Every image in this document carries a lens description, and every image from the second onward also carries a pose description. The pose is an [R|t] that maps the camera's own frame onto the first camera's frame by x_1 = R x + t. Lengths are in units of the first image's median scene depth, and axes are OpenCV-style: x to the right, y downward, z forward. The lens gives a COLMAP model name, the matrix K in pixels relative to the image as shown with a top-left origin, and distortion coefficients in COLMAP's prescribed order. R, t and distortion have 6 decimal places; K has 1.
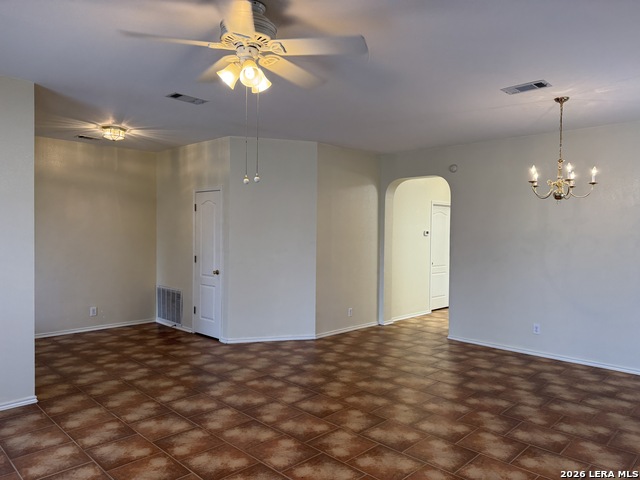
lens RADIAL K [[452.7, 0, 320.0], [0, 452.7, 240.0], [0, 0, 1]] dist [-0.000893, -0.000770]
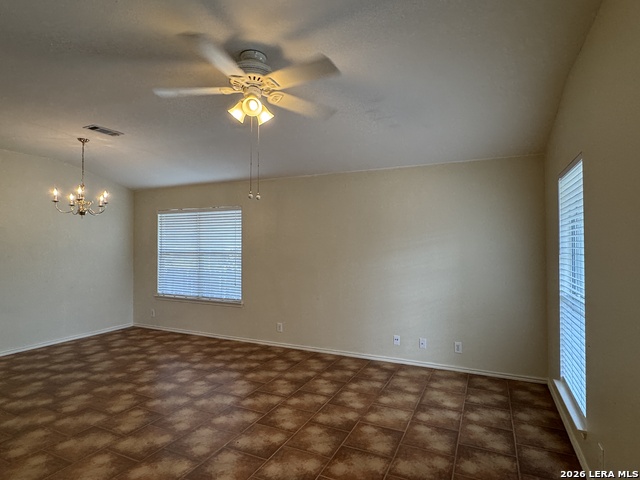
lens RADIAL K [[361.0, 0, 320.0], [0, 361.0, 240.0], [0, 0, 1]] dist [-0.003977, 0.000290]
pose [[-0.324646, -0.002275, 0.945833, -0.694475], [0.010701, 0.999924, 0.006078, -0.017444], [-0.945775, 0.012094, -0.324597, 0.693164]]
